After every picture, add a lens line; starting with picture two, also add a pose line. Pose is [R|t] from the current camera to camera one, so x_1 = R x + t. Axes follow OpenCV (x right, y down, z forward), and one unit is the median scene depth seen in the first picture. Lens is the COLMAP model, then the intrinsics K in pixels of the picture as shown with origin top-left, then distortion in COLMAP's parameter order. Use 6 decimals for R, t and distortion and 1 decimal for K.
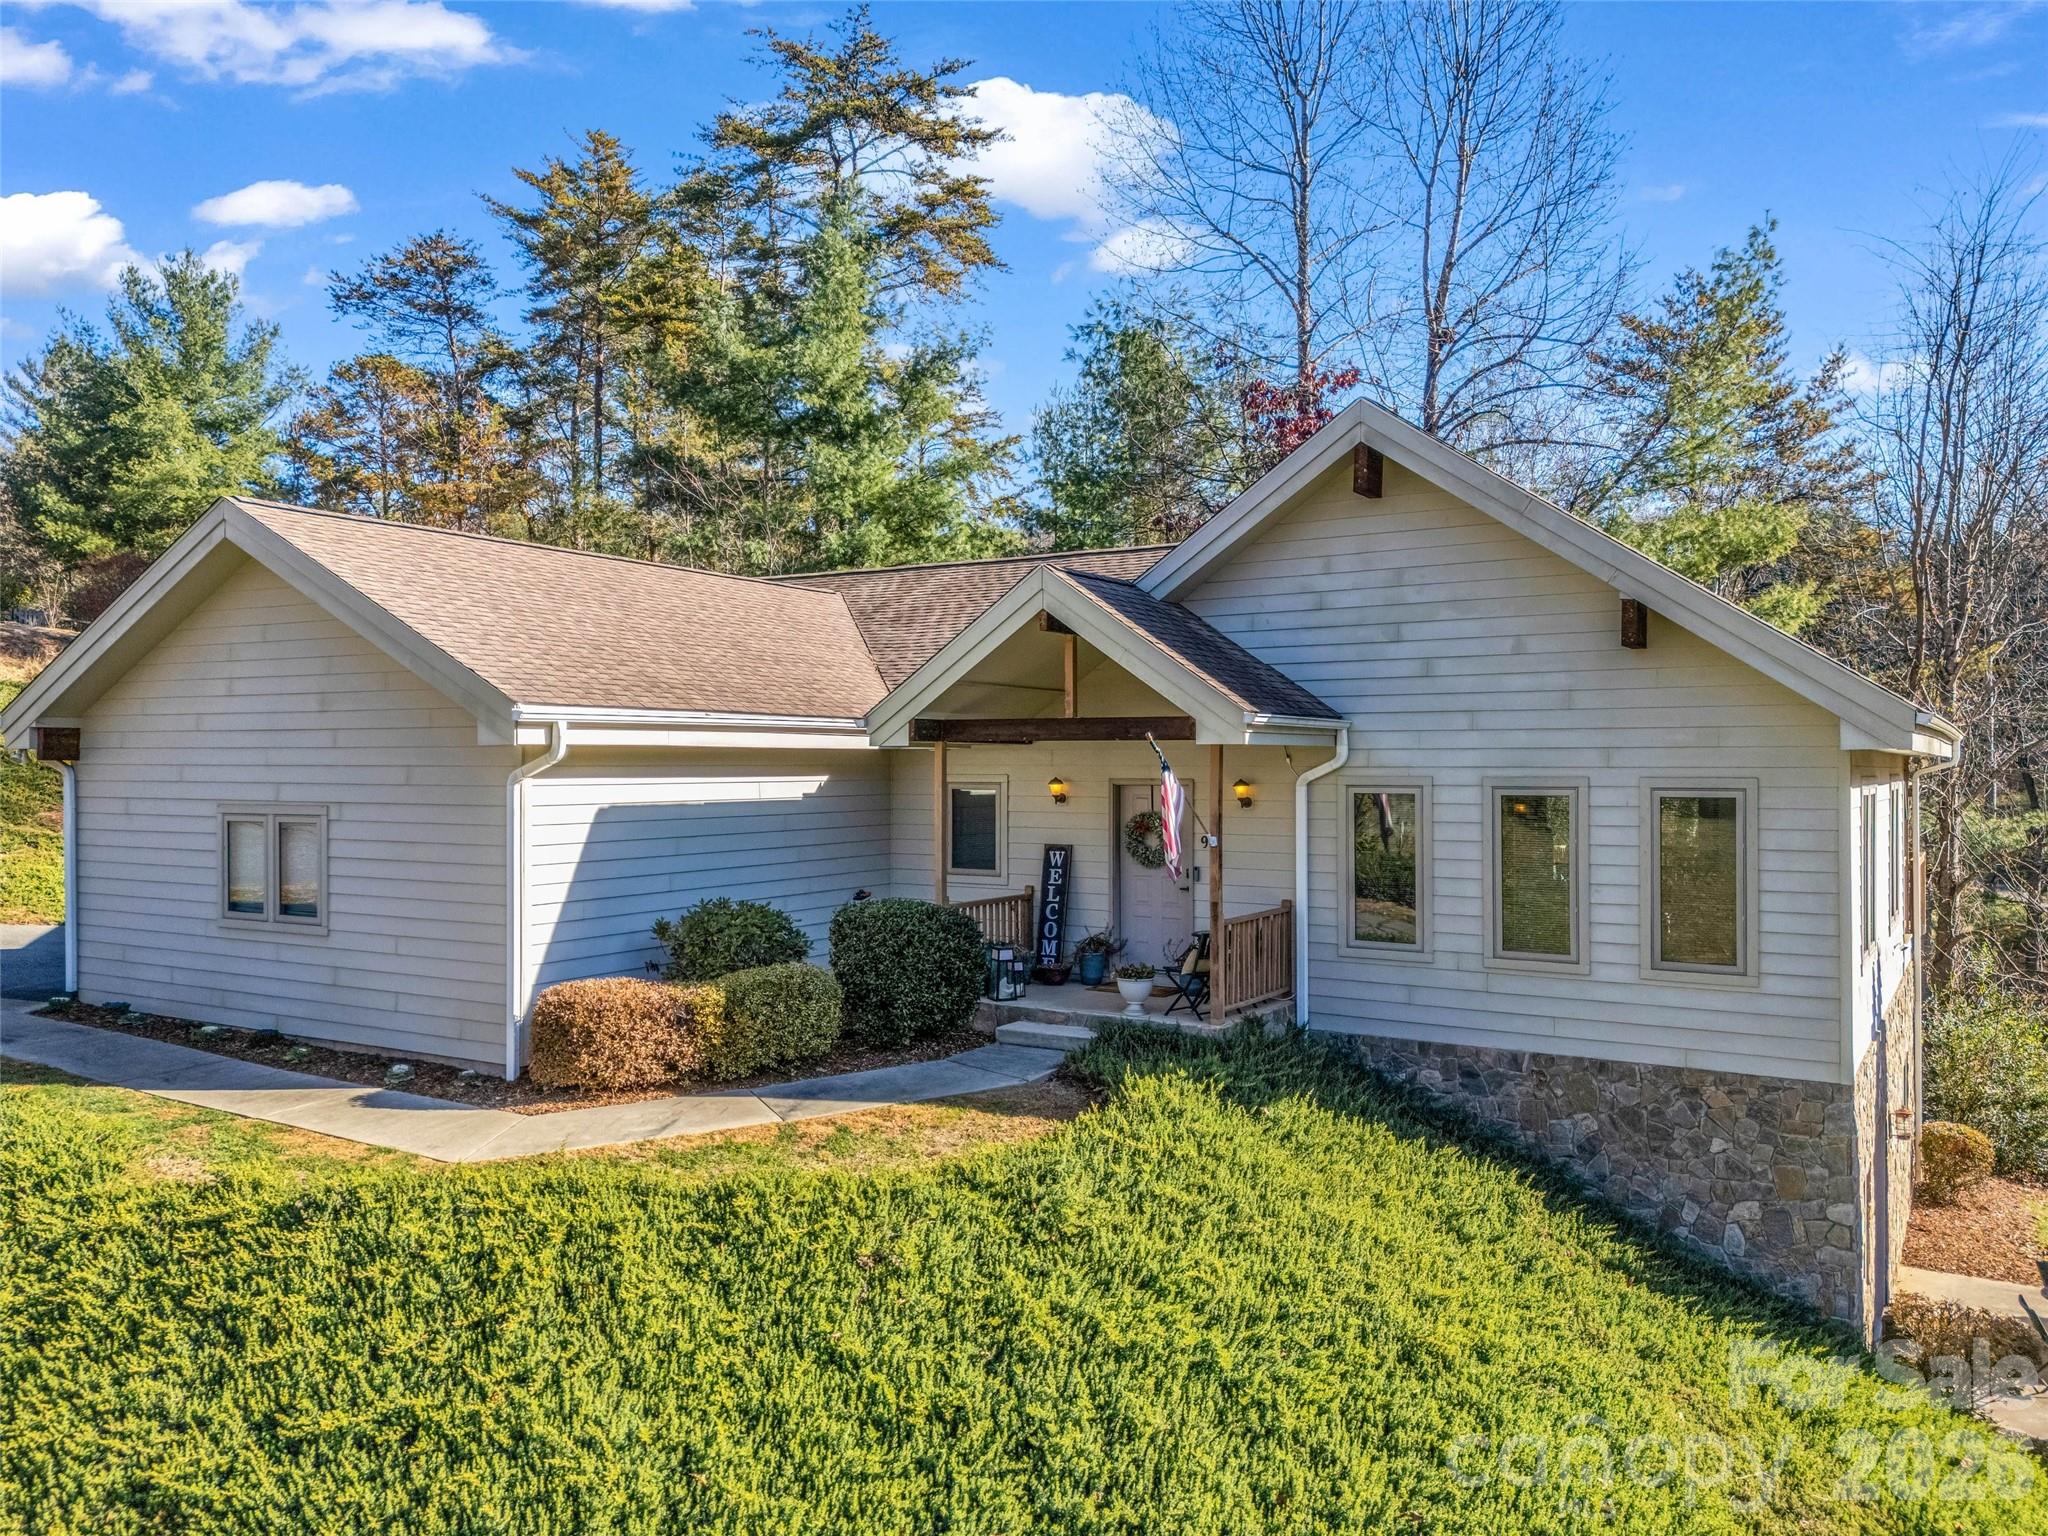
lens RADIAL K [[1521.1, 0, 1020.5], [0, 1521.1, 760.1], [0, 0, 1]] dist [0.054347, -0.039543]
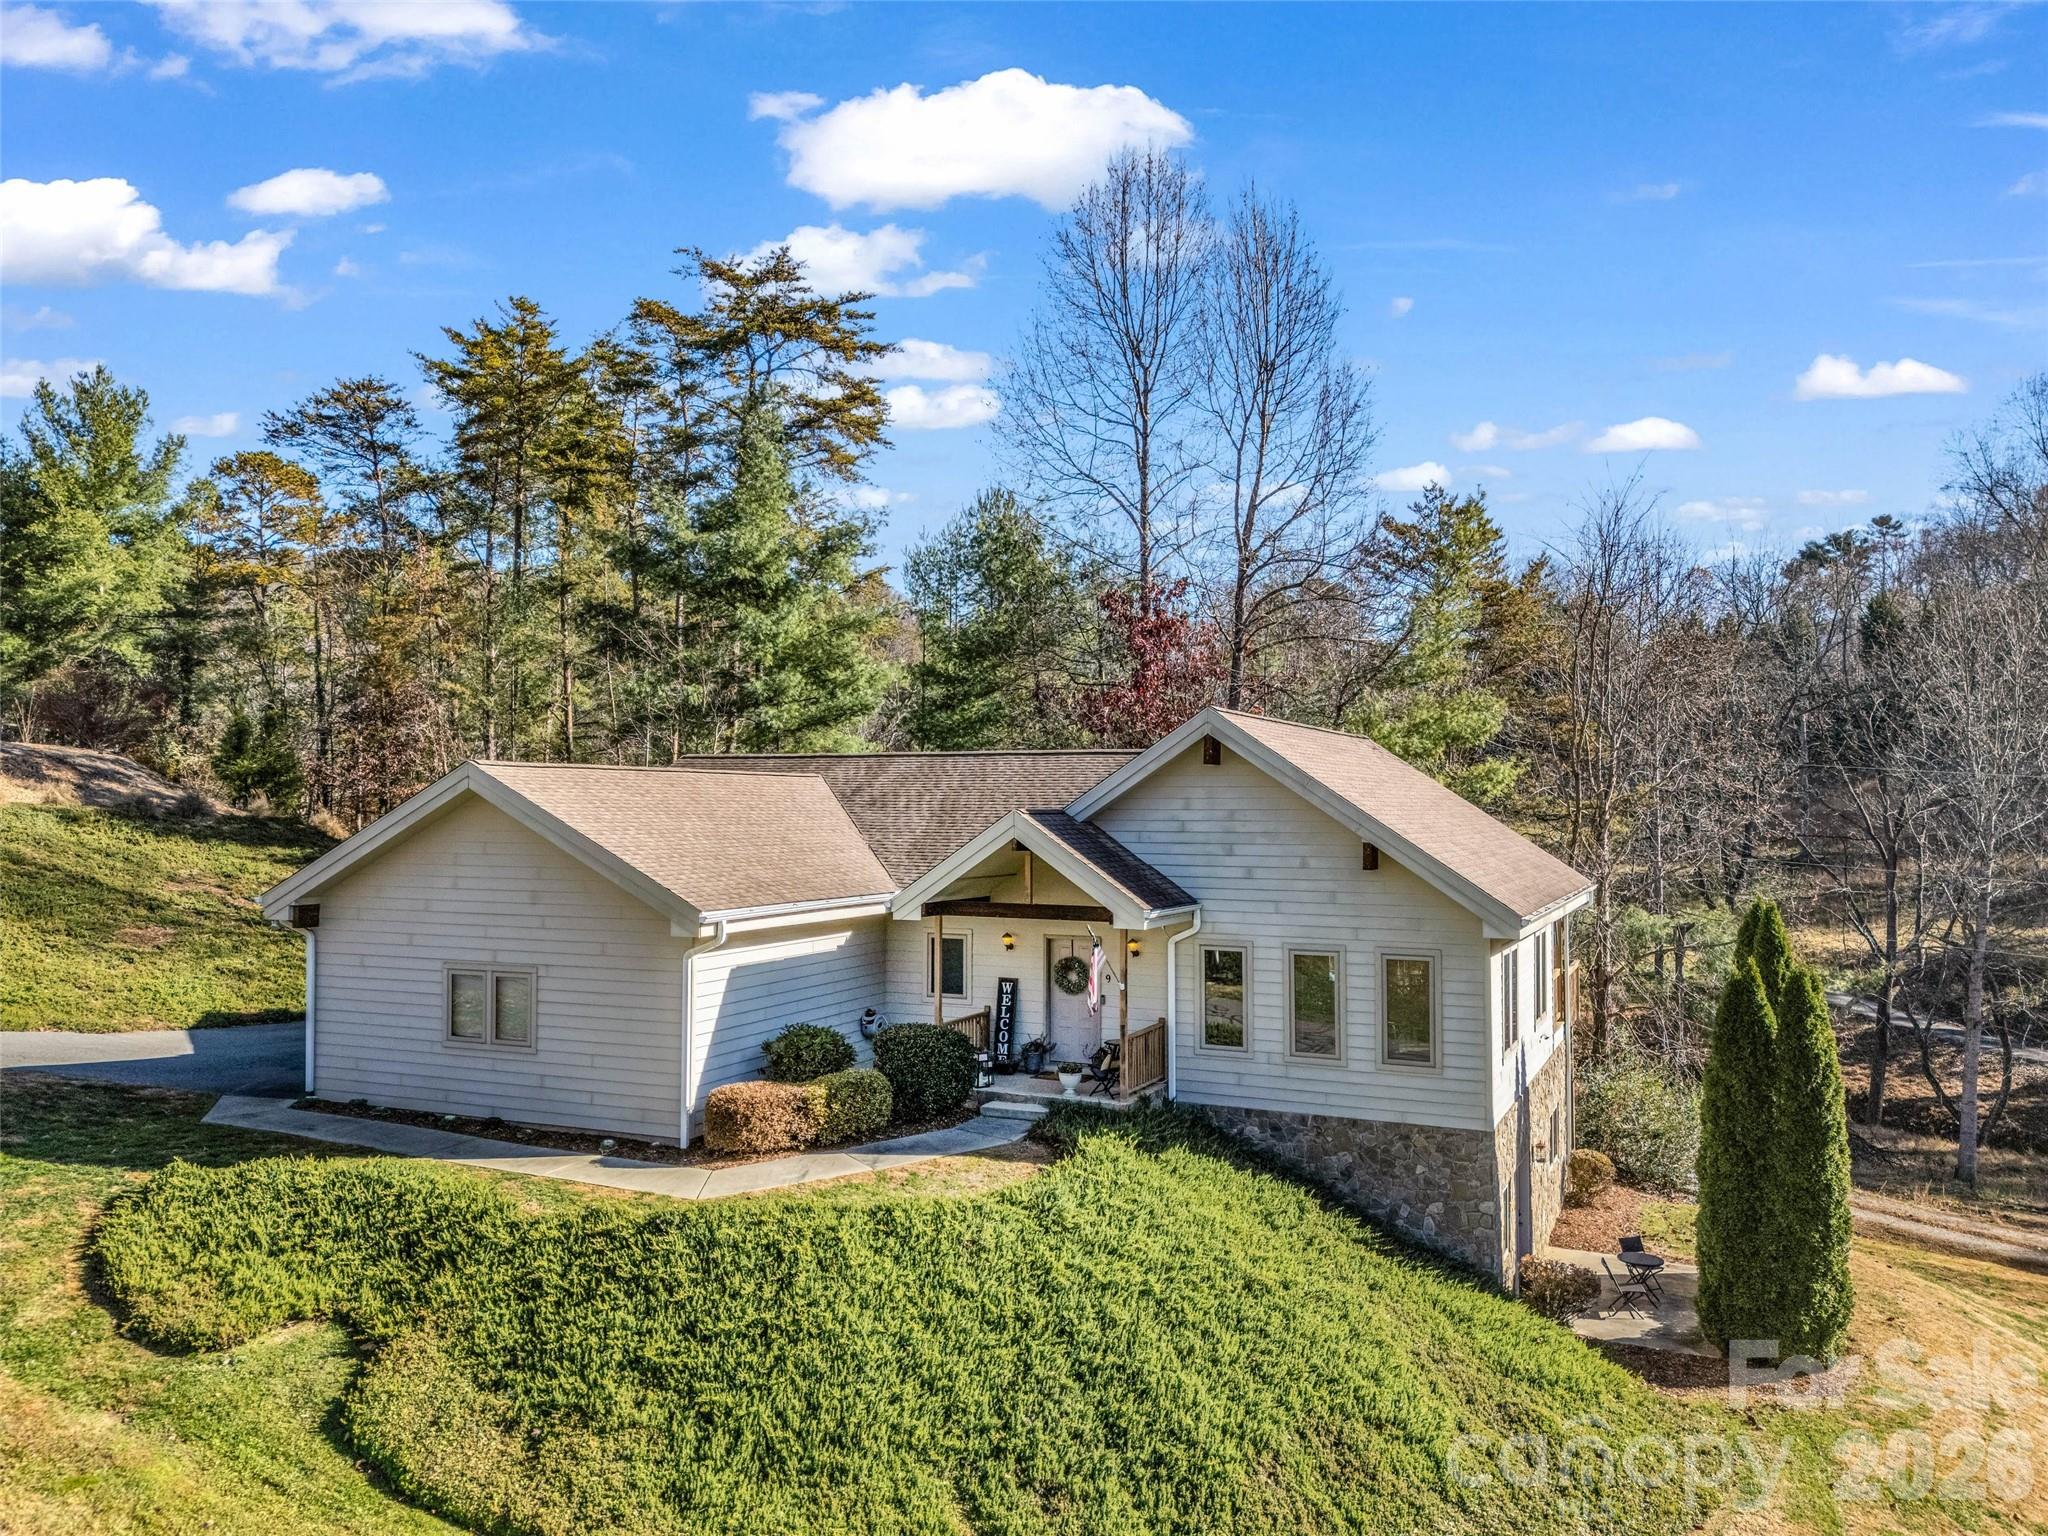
lens RADIAL K [[1521.1, 0, 1011.3], [0, 1521.1, 761.9], [0, 0, 1]] dist [0.054347, -0.039543]
pose [[0.992585, 0.006161, 0.121398, -0.165710], [-0.003037, 0.999660, -0.025897, -0.126948], [-0.121516, 0.025336, 0.992266, -0.523114]]
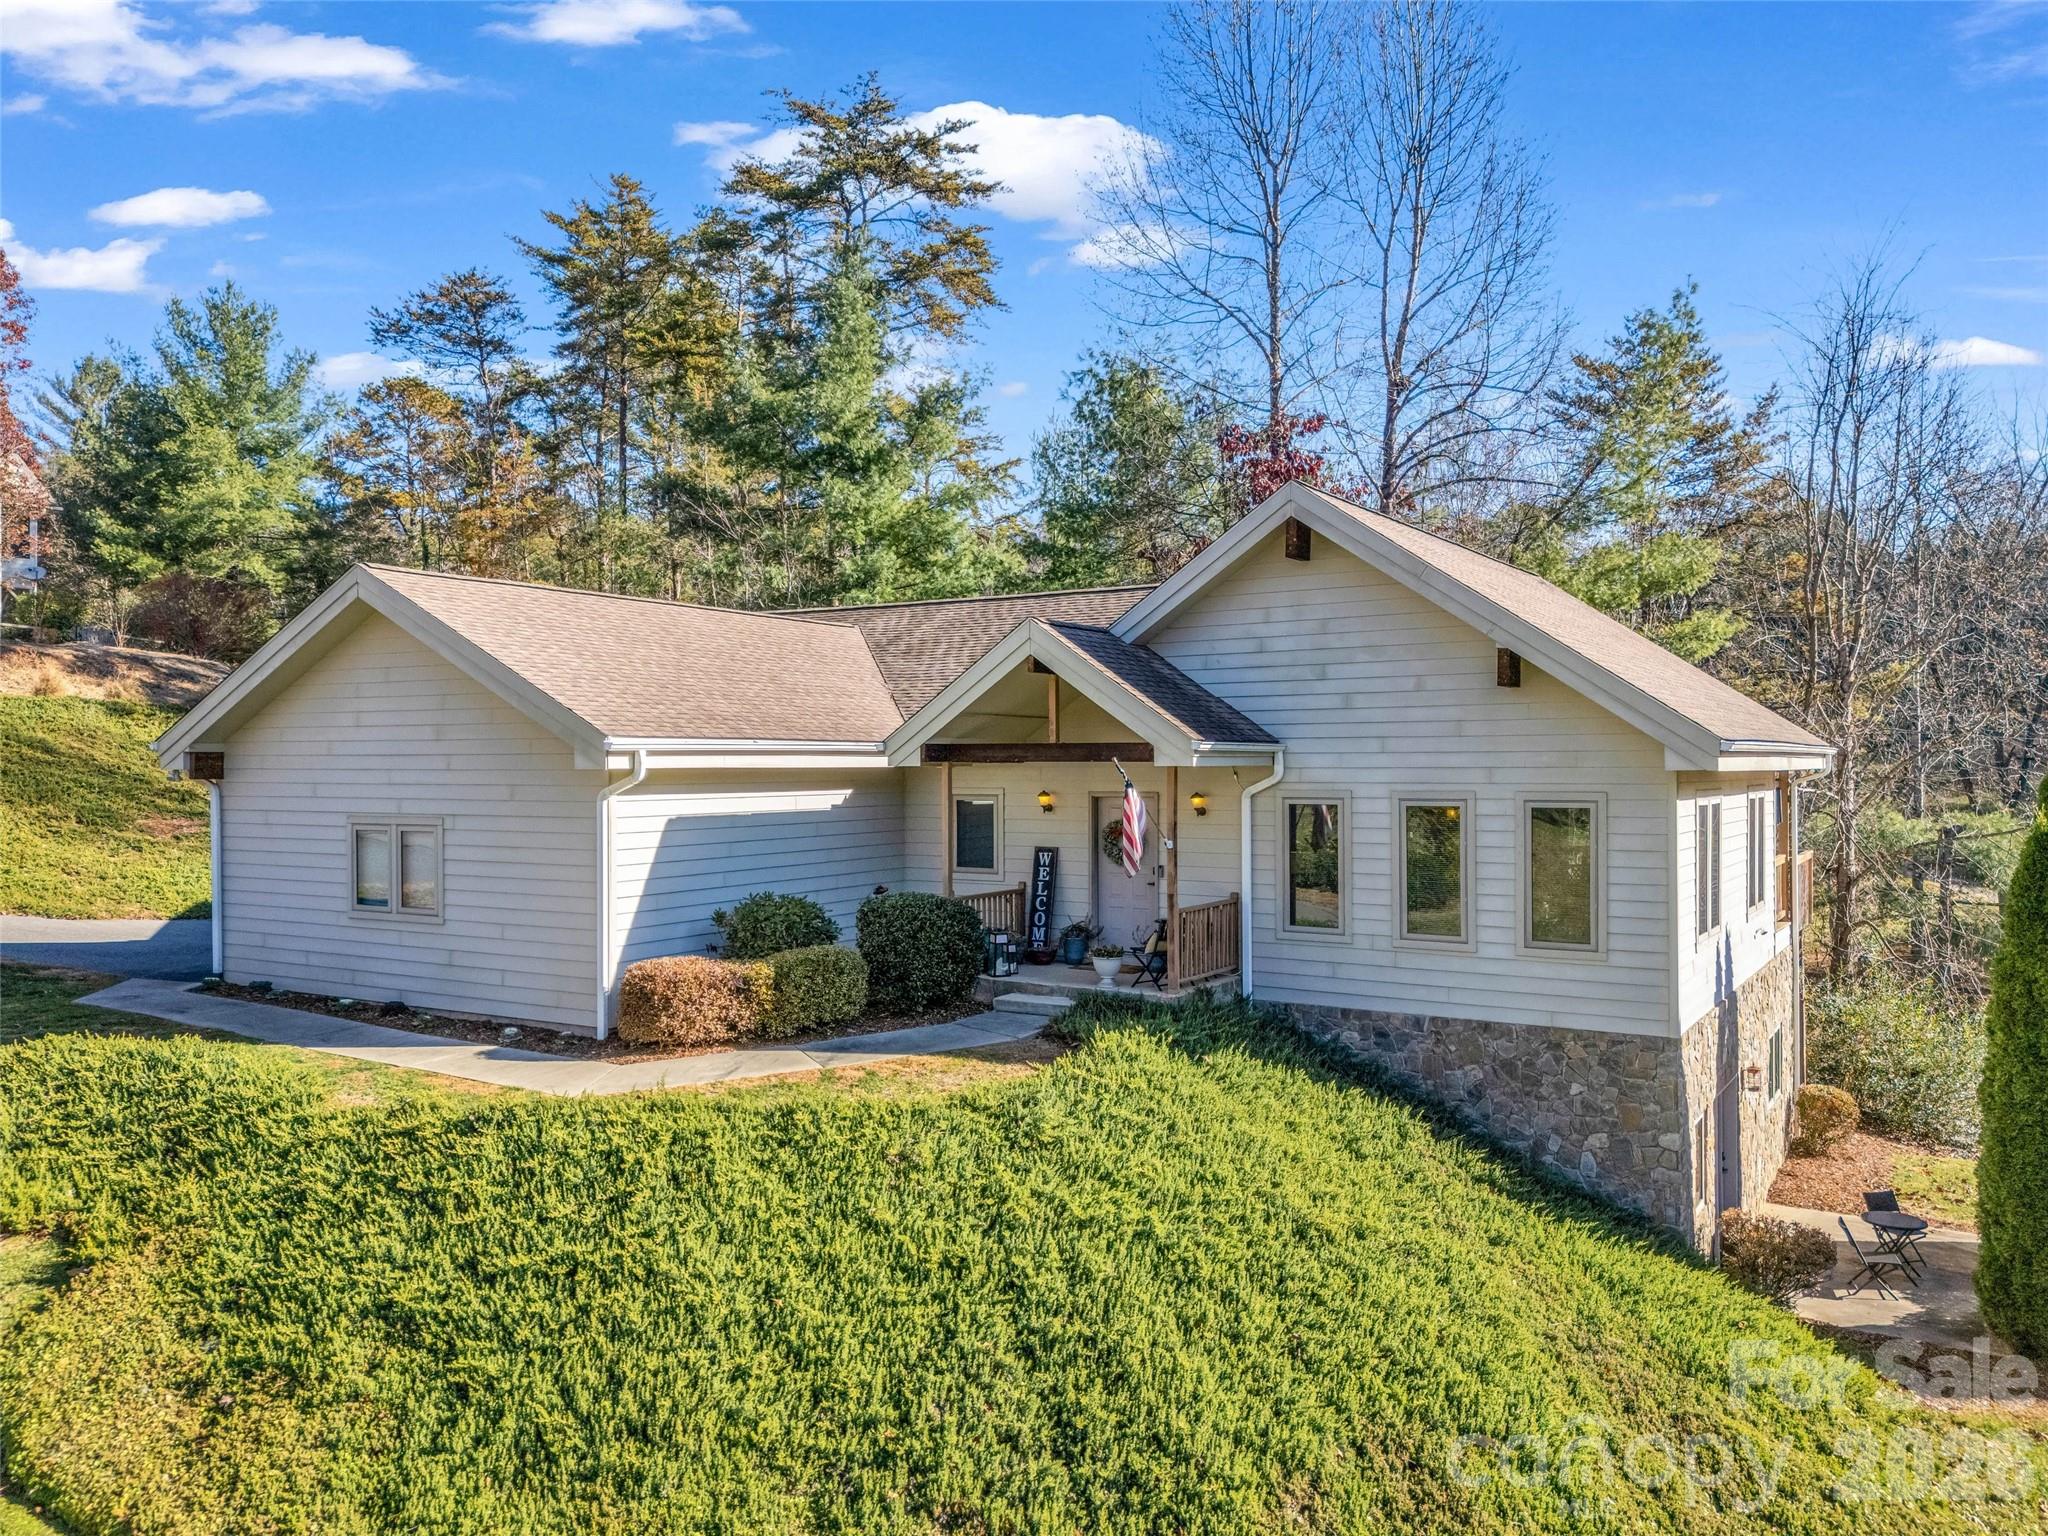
lens RADIAL K [[1521.1, 0, 1018.0], [0, 1521.1, 766.5], [0, 0, 1]] dist [0.054347, -0.039543]
pose [[0.999982, -0.003363, -0.004982, 0.009580], [0.003383, 0.999986, 0.004116, -0.013330], [0.004968, -0.004133, 0.999979, -0.200869]]
